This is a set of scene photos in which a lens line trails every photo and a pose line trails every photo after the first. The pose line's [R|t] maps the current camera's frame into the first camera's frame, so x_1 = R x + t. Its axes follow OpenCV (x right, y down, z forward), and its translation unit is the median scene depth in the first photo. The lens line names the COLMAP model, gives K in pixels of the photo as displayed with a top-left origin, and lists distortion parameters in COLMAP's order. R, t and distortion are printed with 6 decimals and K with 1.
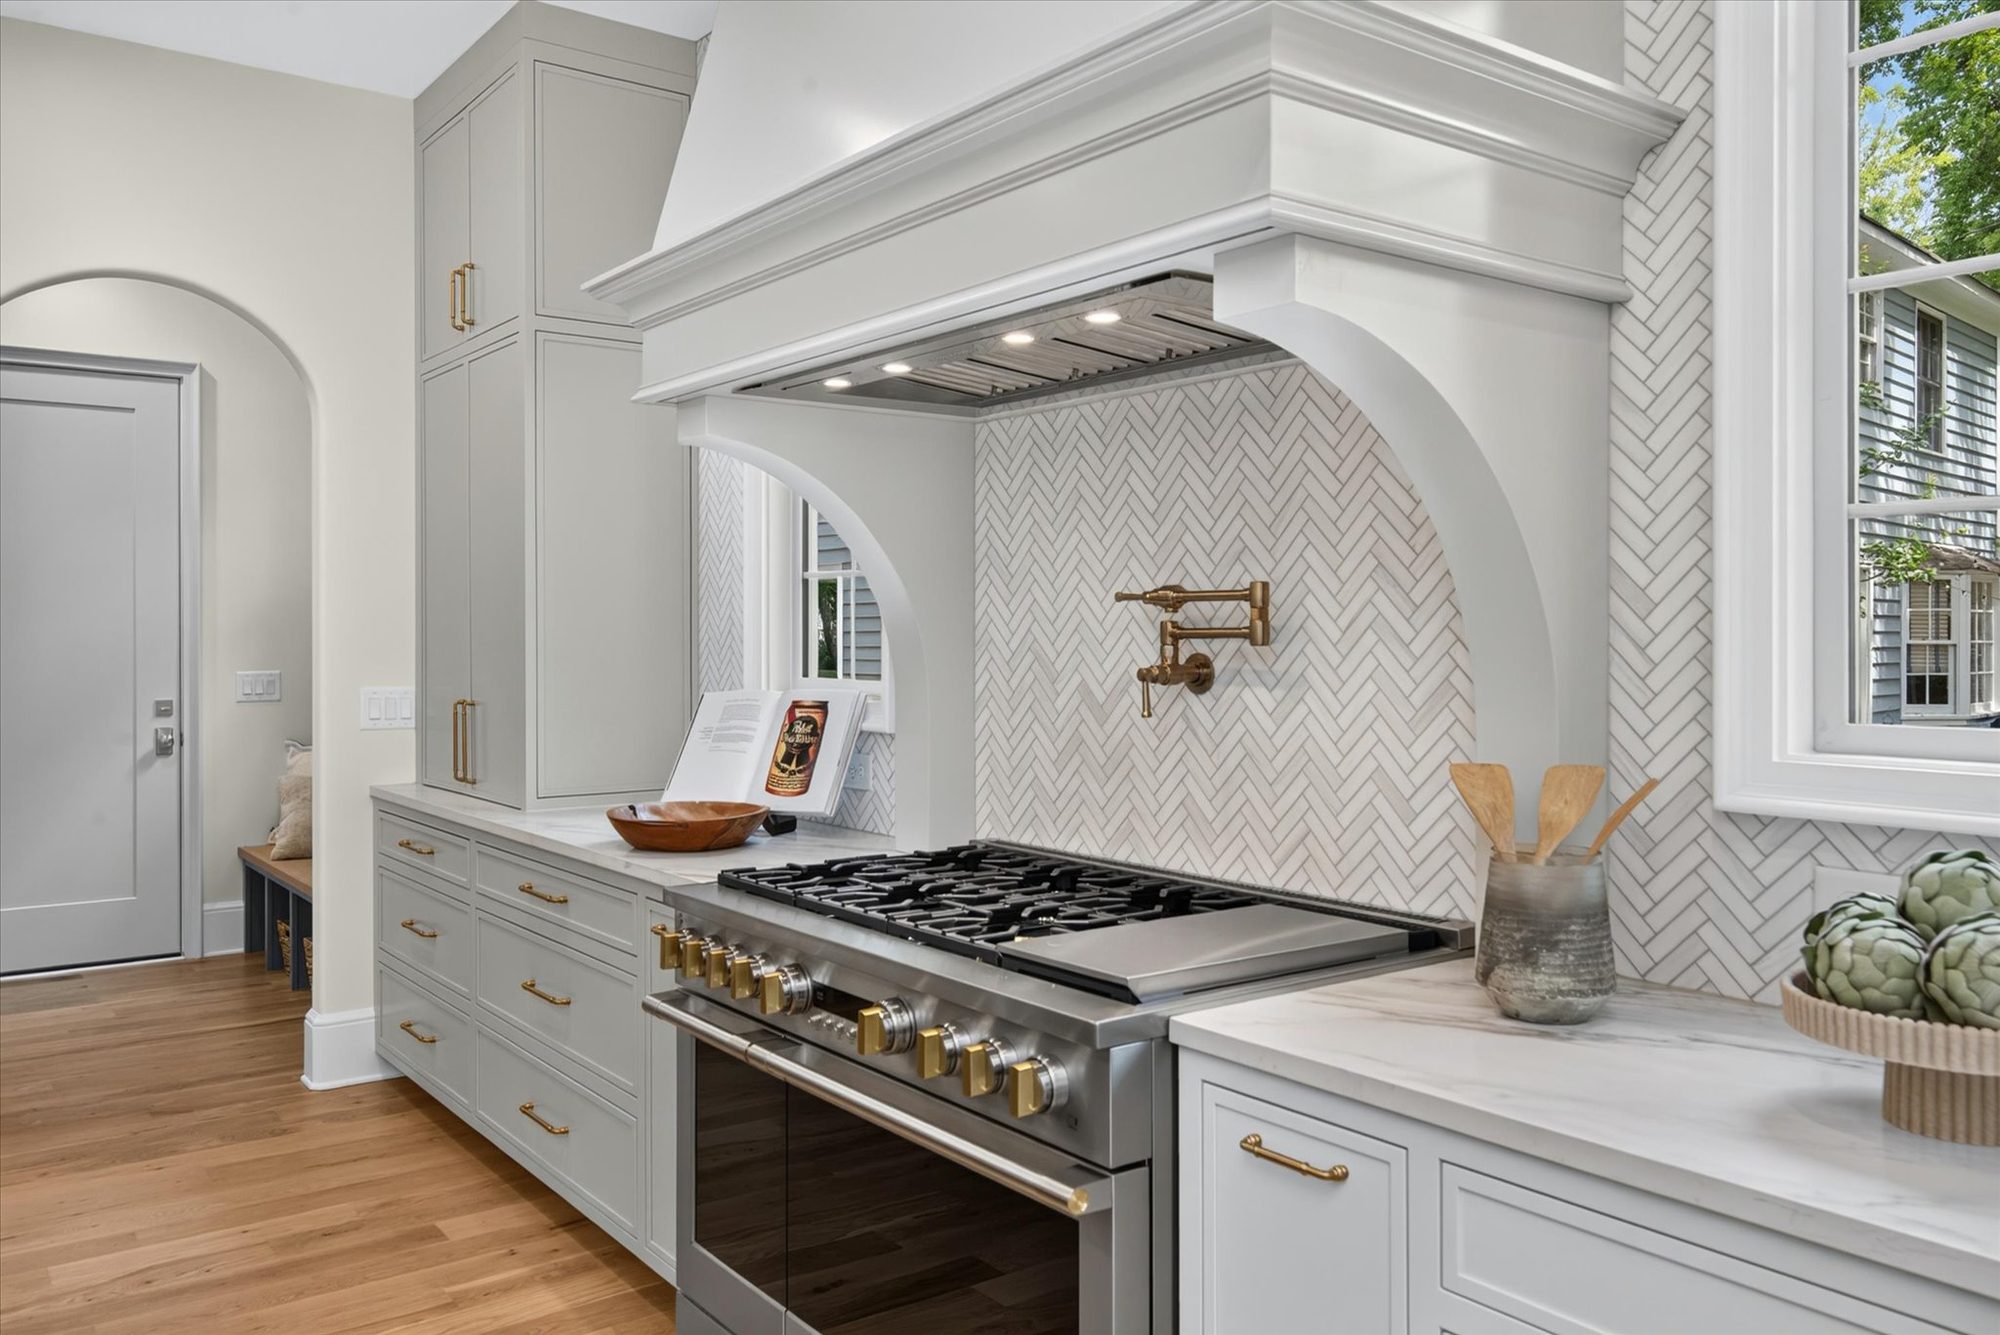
lens RADIAL K [[1519.0, 0, 994.4], [0, 1519.0, 651.7], [0, 0, 1]] dist [0.009067, -0.001962]
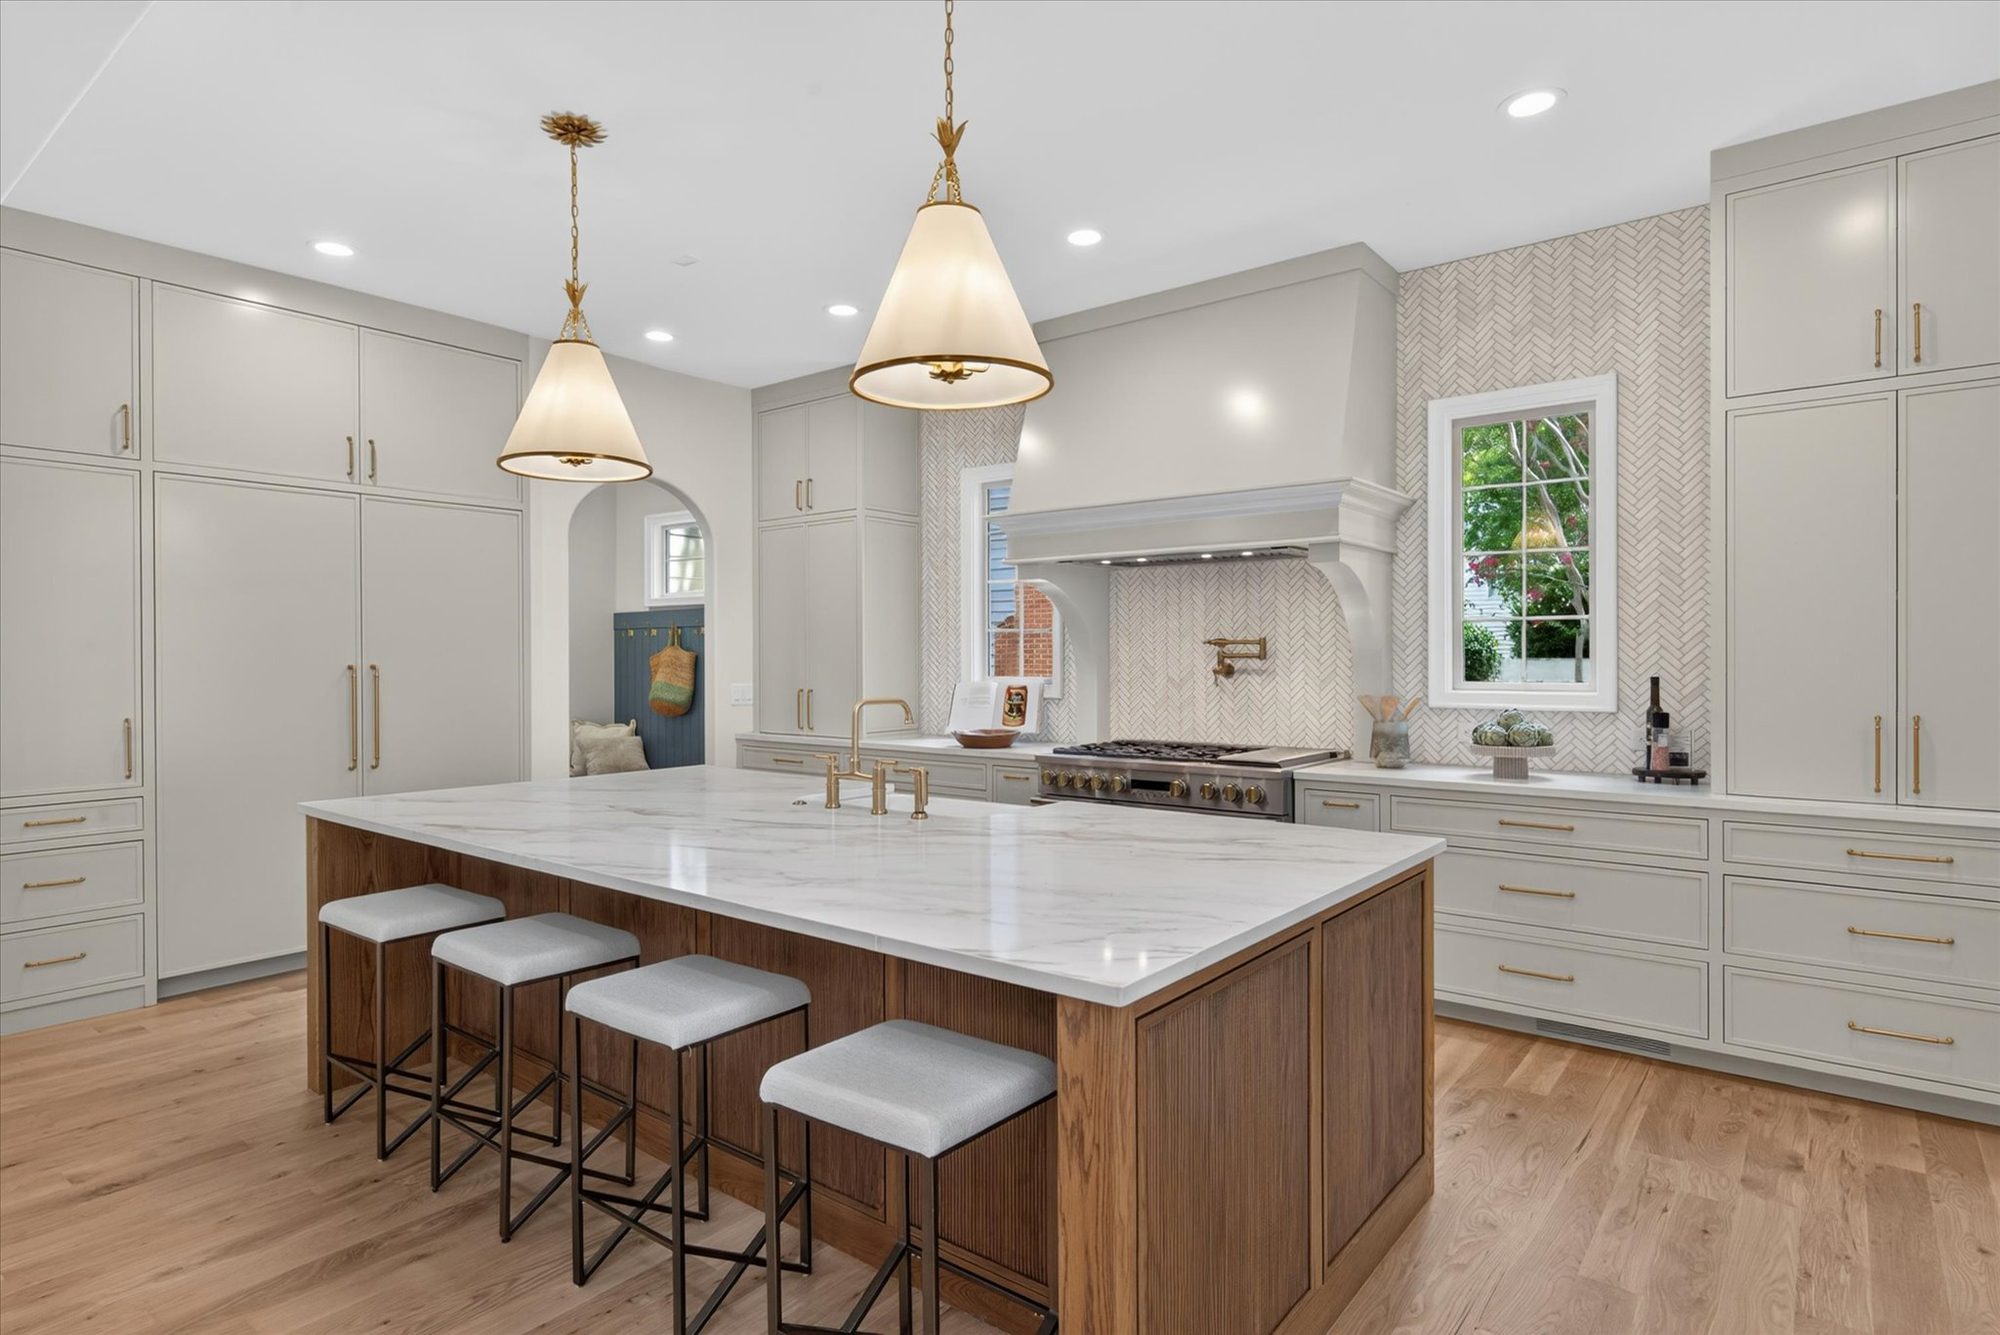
lens RADIAL K [[1074.9, 0, 1001.1], [0, 1074.9, 667.3], [0, 0, 1]] dist [-0.001223, 0.002637]
pose [[0.964297, -0.005202, 0.264770, -0.595554], [0.005560, 0.999984, -0.000601, 0.005616], [-0.264763, 0.002052, 0.964311, -0.583806]]
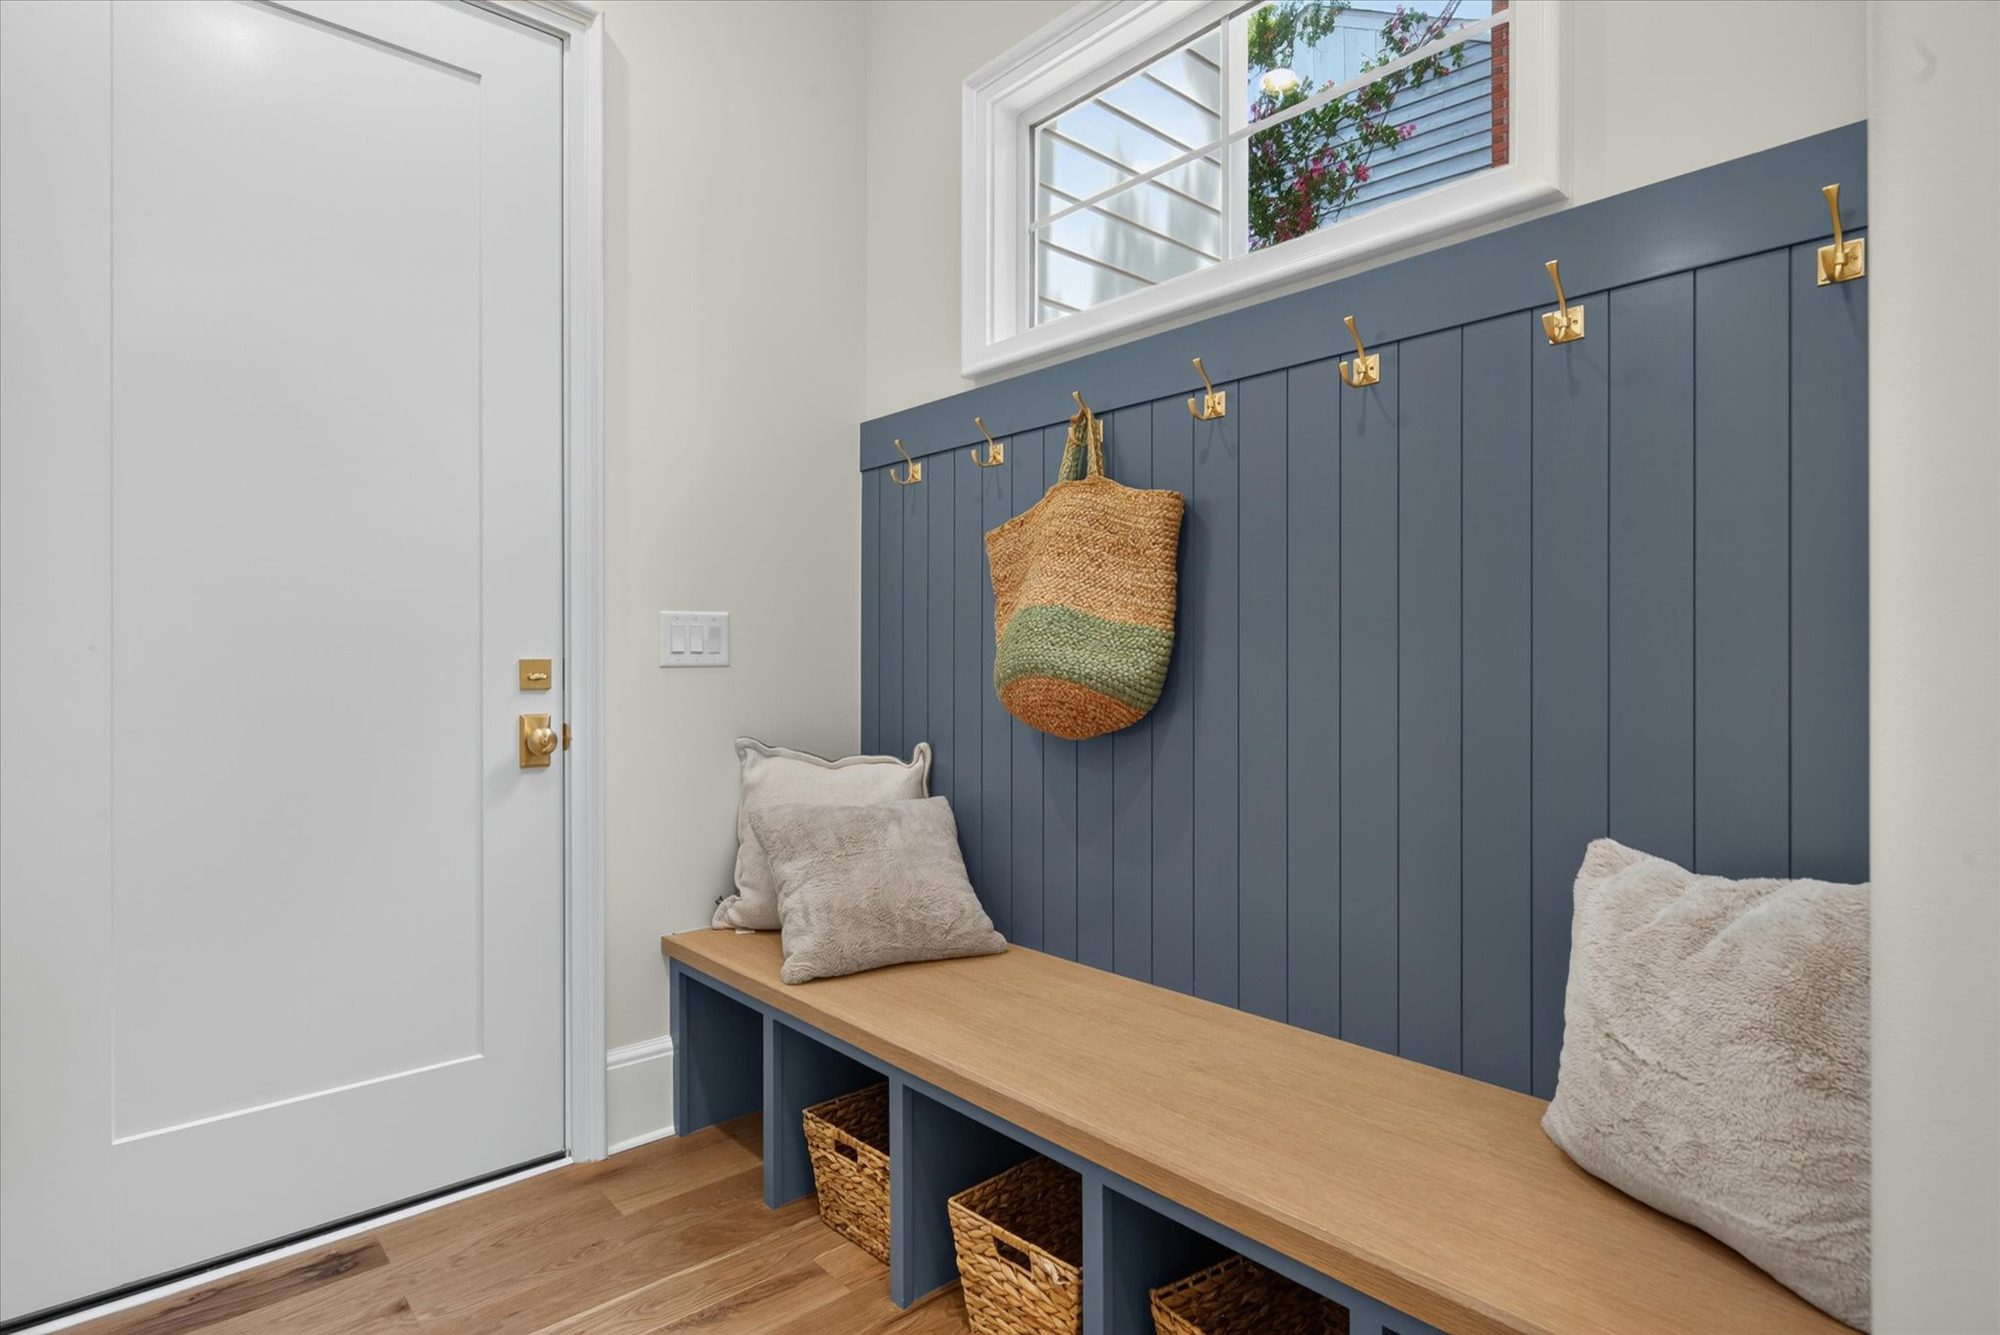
lens RADIAL K [[1074.9, 0, 1002.7], [0, 1074.9, 675.9], [0, 0, 1]] dist [-0.001223, 0.002637]
pose [[0.995664, 0.000380, 0.093021, -0.760897], [-0.000165, 0.999997, -0.002319, 0.068622], [-0.093022, 0.002293, 0.995661, 1.130423]]
